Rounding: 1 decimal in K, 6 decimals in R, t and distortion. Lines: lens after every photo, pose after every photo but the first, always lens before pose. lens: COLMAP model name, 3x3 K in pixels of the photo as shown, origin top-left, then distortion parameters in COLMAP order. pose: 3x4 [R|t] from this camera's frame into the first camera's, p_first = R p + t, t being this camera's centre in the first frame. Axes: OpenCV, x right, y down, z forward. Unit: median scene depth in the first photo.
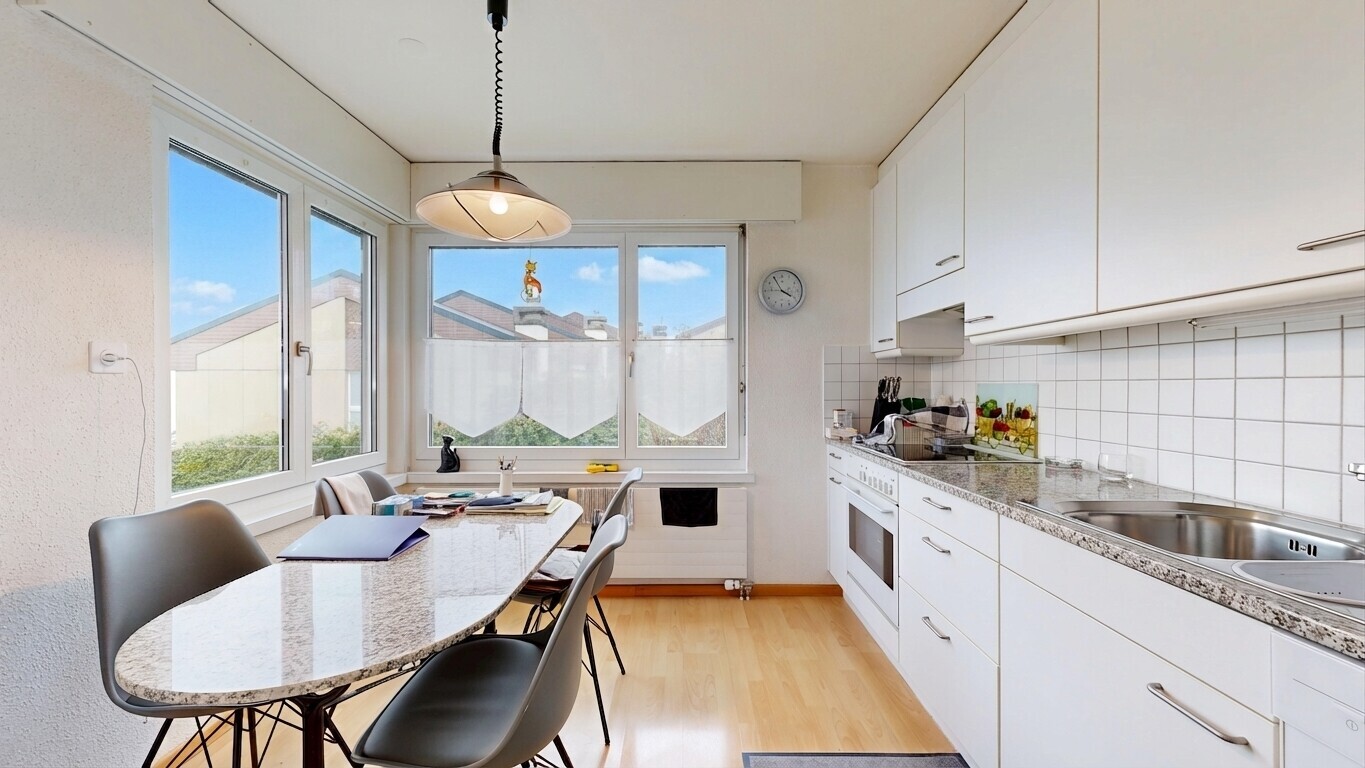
lens RADIAL K [[499.8, 0, 682.5], [0, 499.8, 384.0], [0, 0, 1]] dist [-0.000062, -0.000003]
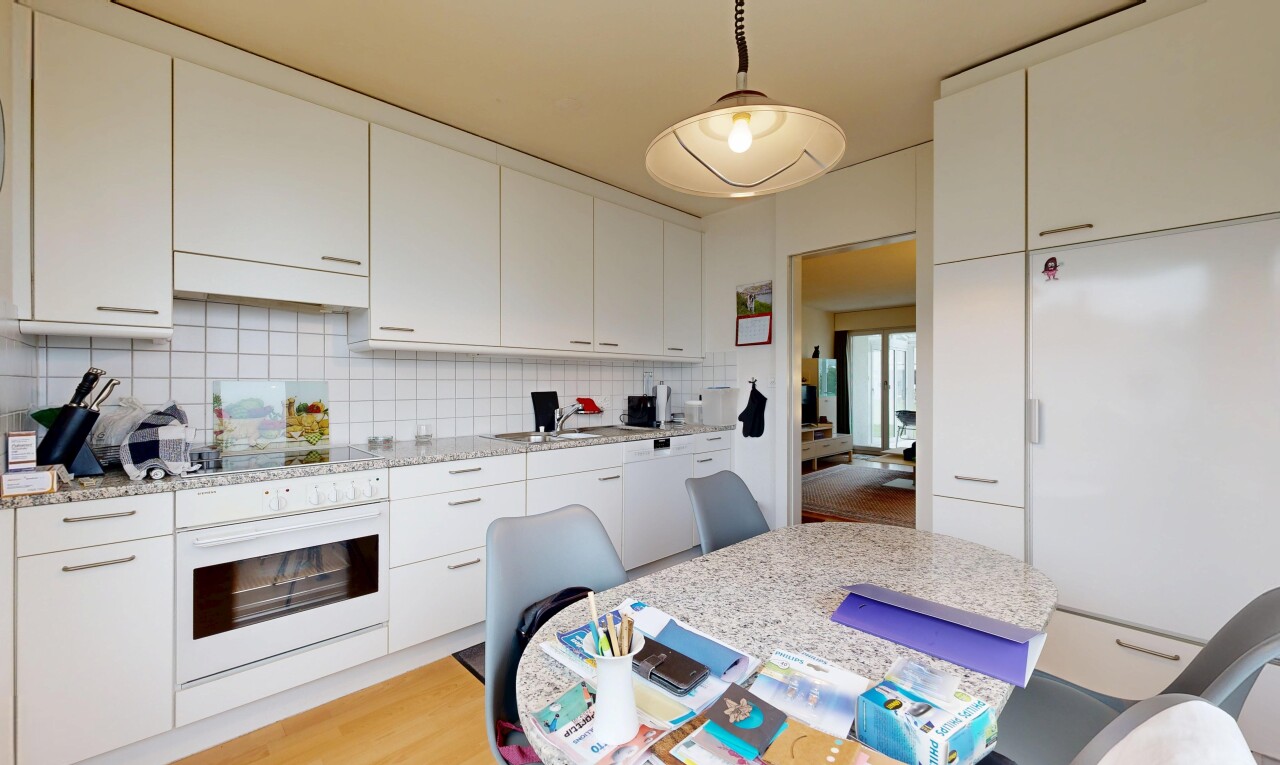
lens RADIAL K [[502.2, 0, 640.0], [0, 502.2, 382.5], [0, 0, 1]] dist [0.001420, 0.000134]
pose [[-0.701713, 0.007071, 0.712425, -0.632495], [0.002200, 0.999967, -0.007757, 0.011841], [-0.712456, -0.003876, -0.701706, 1.296857]]
